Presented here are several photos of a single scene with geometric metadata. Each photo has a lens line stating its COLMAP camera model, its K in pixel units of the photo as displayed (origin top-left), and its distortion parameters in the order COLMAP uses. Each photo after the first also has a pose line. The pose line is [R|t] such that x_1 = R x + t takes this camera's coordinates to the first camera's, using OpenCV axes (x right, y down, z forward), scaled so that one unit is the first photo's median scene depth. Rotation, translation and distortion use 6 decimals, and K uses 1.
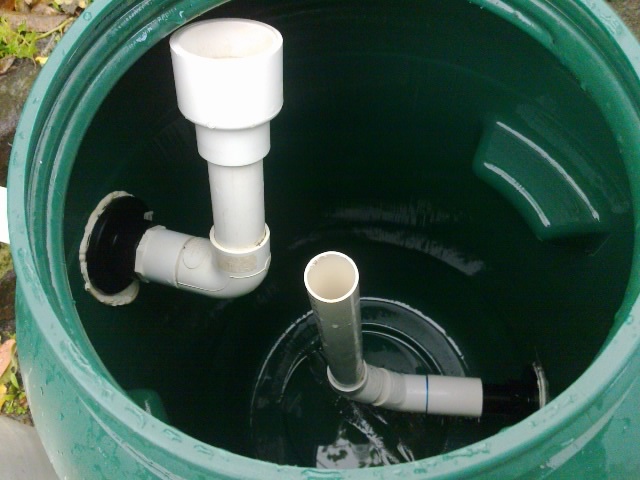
lens RADIAL K [[607.8, 0, 320.0], [0, 607.8, 240.0], [0, 0, 1]] dist [-0.002894, -0.060853]
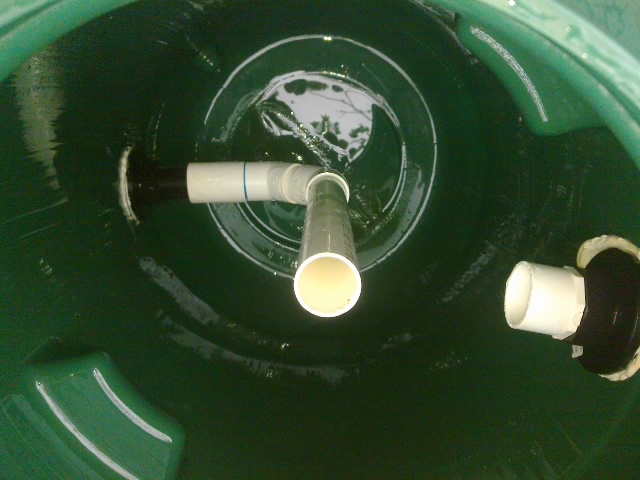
lens RADIAL K [[607.8, 0, 320.0], [0, 607.8, 240.0], [0, 0, 1]] dist [-0.002894, -0.060853]
pose [[-0.989591, 0.089151, 0.112966, -0.047928], [-0.068333, -0.981955, 0.176340, -0.013274], [0.126648, 0.166785, 0.977826, 0.144659]]
